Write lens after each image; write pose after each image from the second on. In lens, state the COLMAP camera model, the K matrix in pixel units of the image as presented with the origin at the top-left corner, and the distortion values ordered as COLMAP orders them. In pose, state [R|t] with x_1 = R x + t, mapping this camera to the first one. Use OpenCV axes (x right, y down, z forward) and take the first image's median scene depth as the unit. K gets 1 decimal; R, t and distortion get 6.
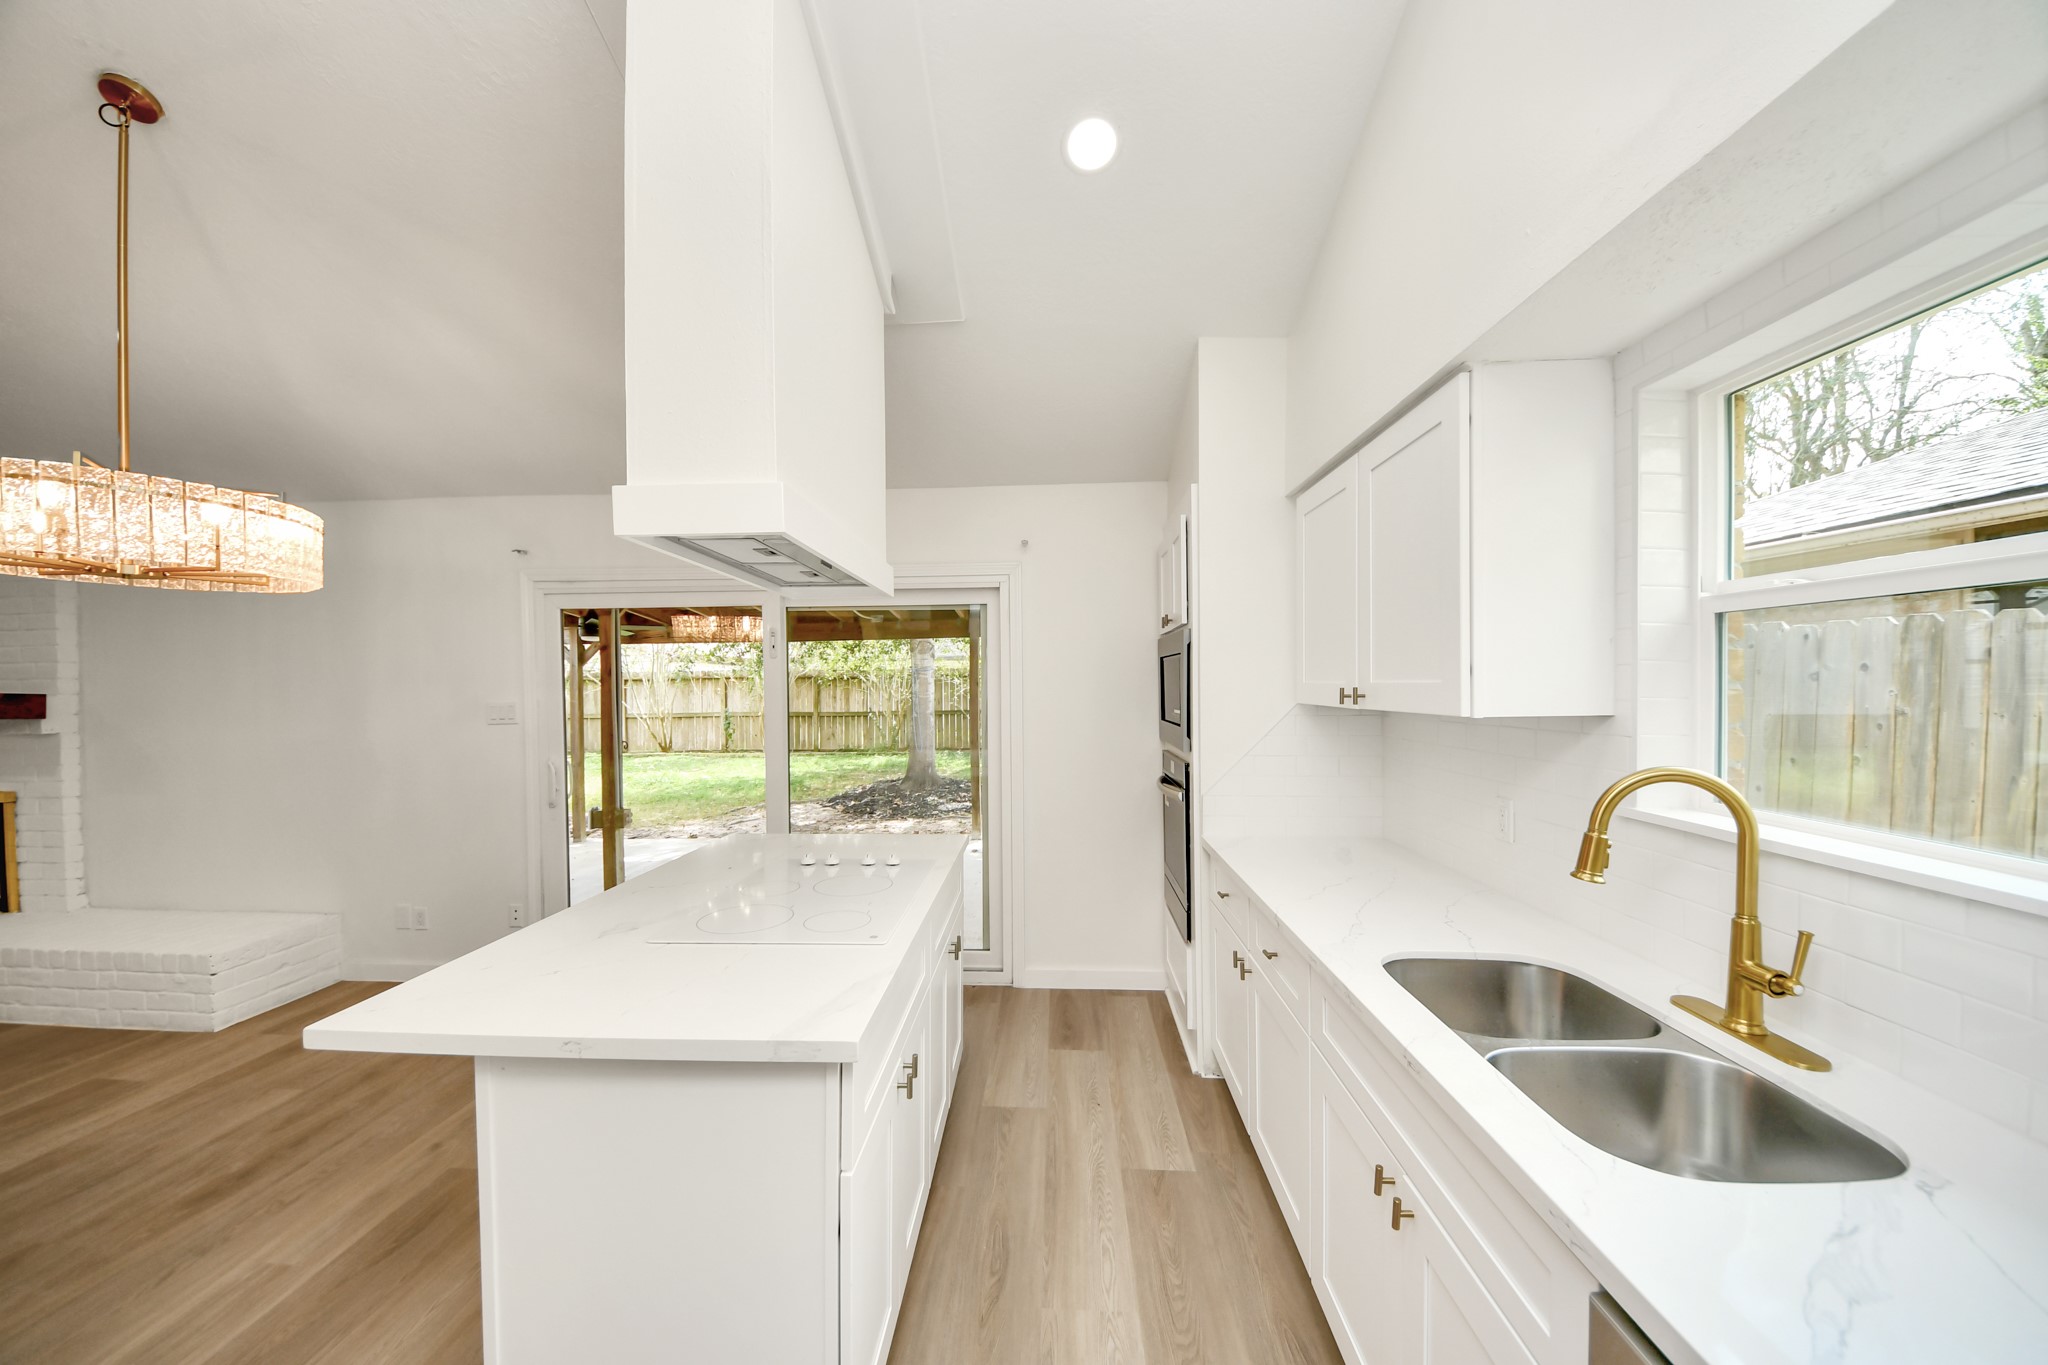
lens RADIAL K [[723.0, 0, 1018.0], [0, 723.0, 694.0], [0, 0, 1]] dist [0.028252, -0.019302]
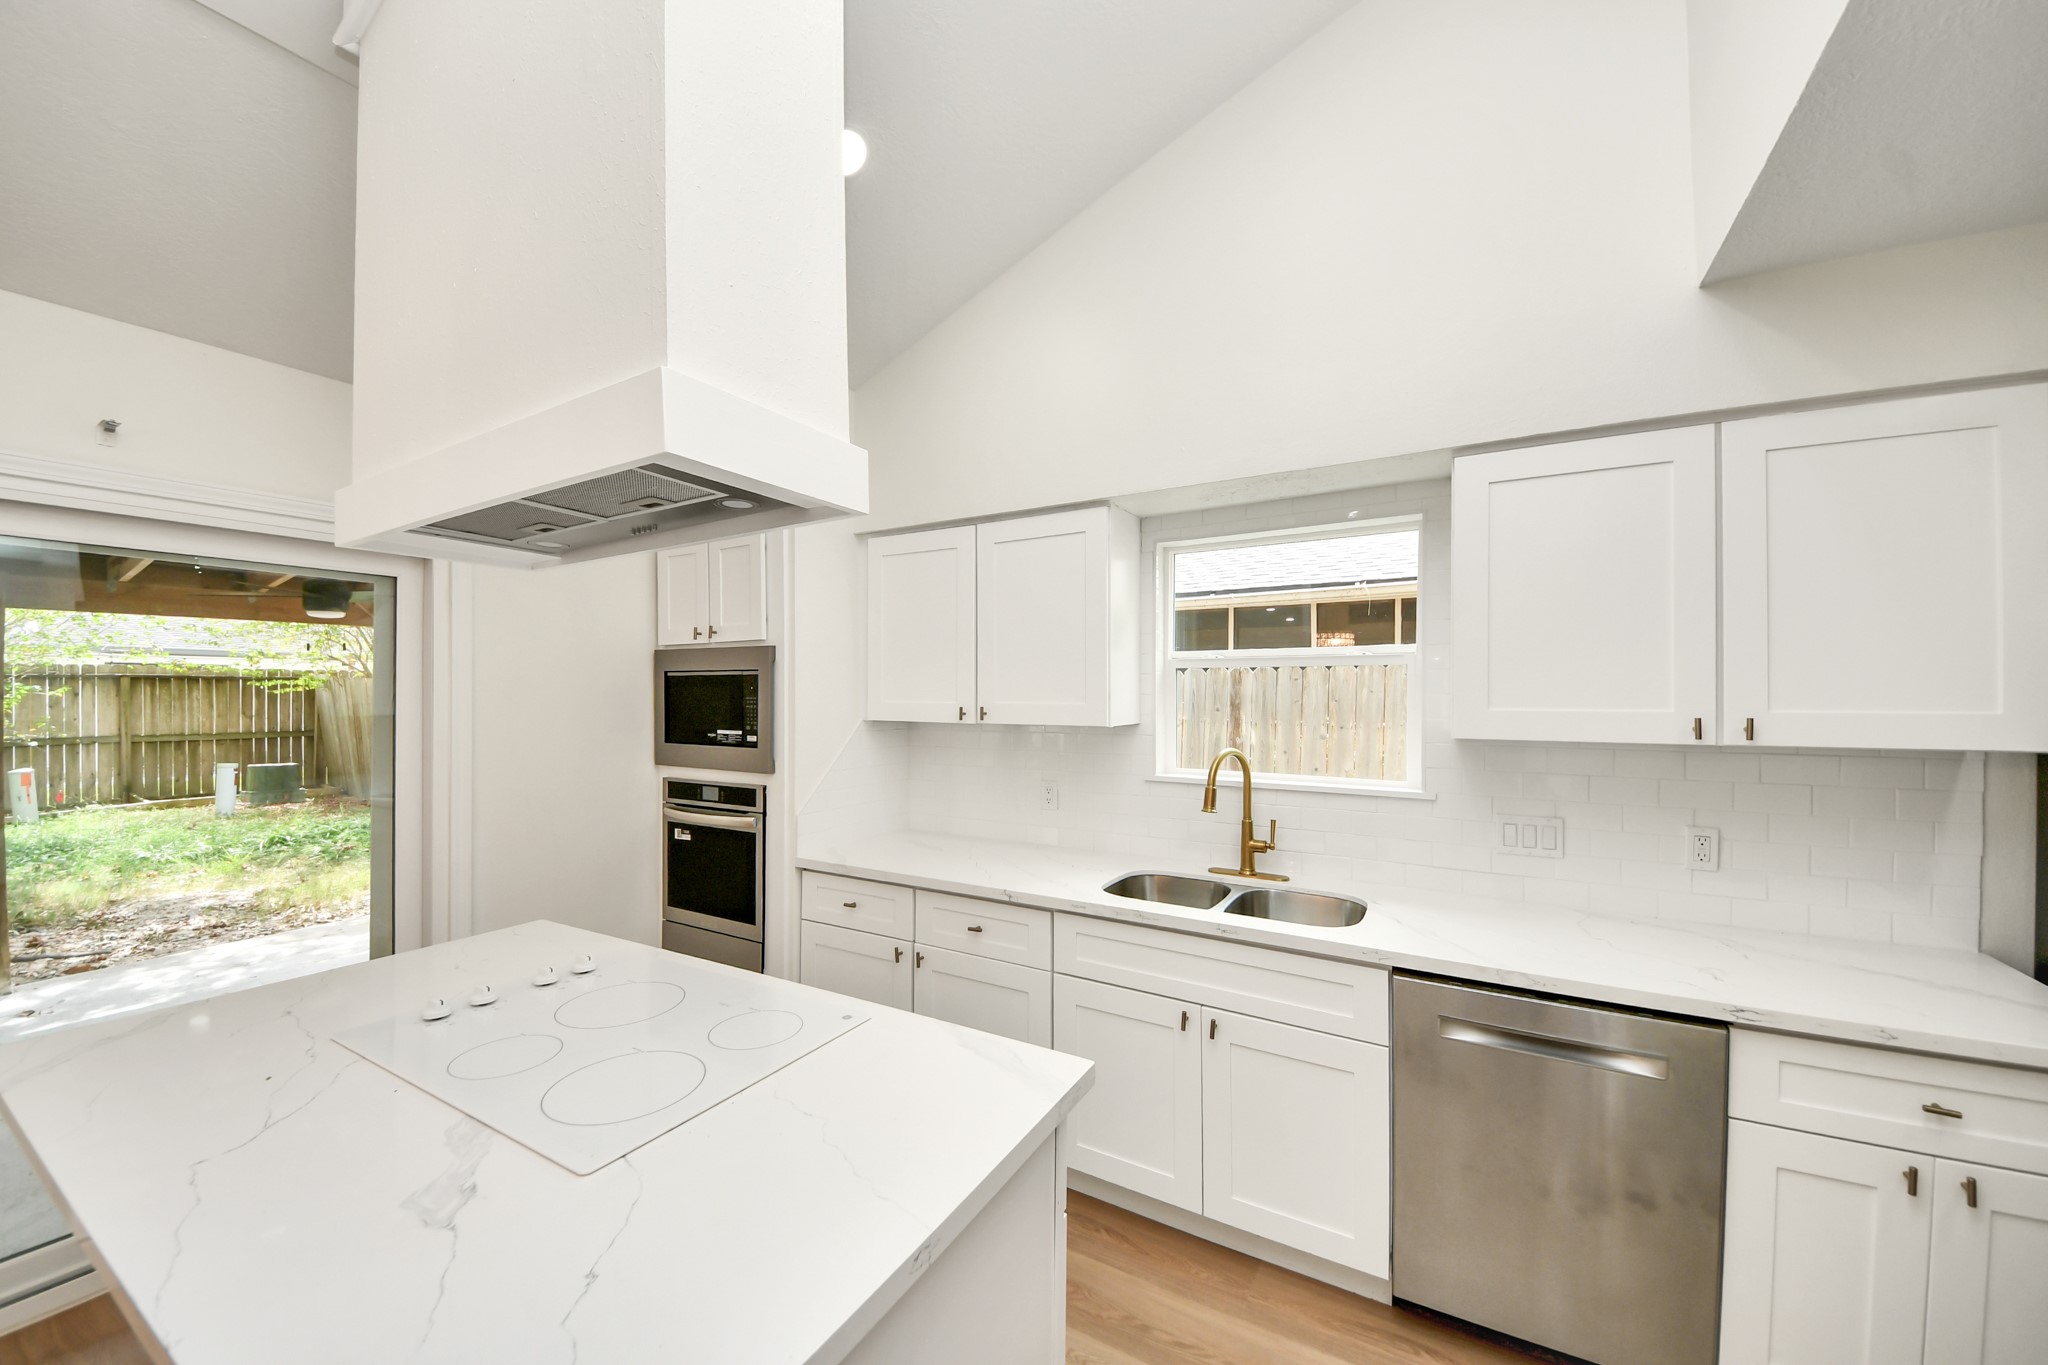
lens RADIAL K [[739.6, 0, 1017.5], [0, 739.6, 691.6], [0, 0, 1]] dist [0.037815, -0.025151]
pose [[0.457845, 0.015634, 0.888895, -0.430051], [0.004321, 0.999794, -0.019810, -0.006955], [-0.889022, 0.012910, 0.457683, 0.219468]]
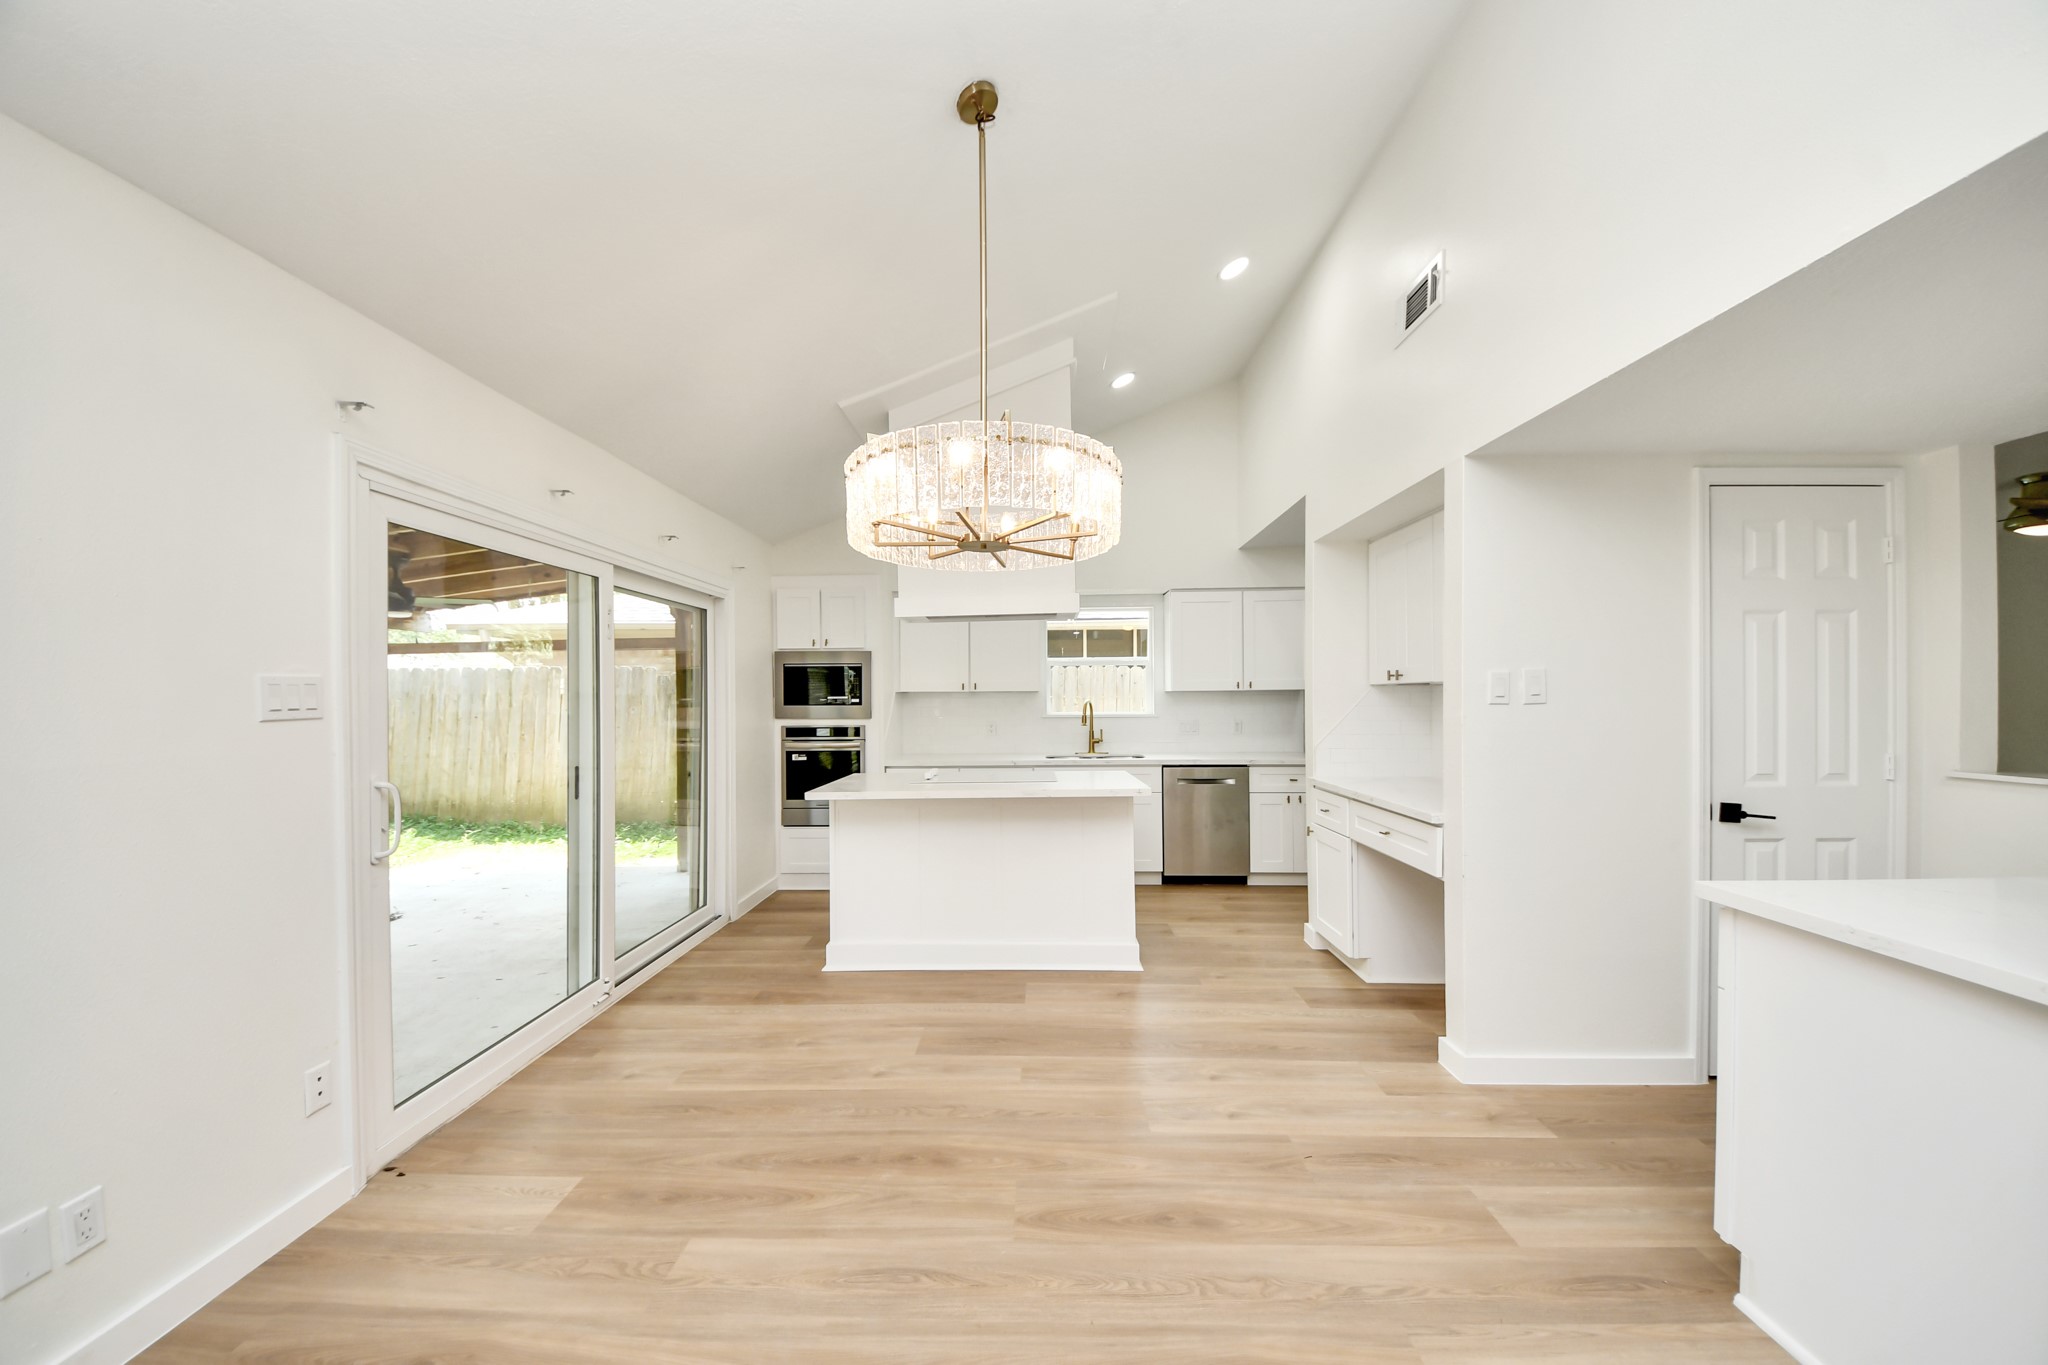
lens RADIAL K [[723.0, 0, 1018.0], [0, 723.0, 694.0], [0, 0, 1]] dist [0.028252, -0.019302]
pose [[-0.026200, 0.014791, 0.999547, -1.383399], [0.019876, 0.999701, -0.014272, 0.045536], [-0.999459, 0.019494, -0.026486, 0.582914]]
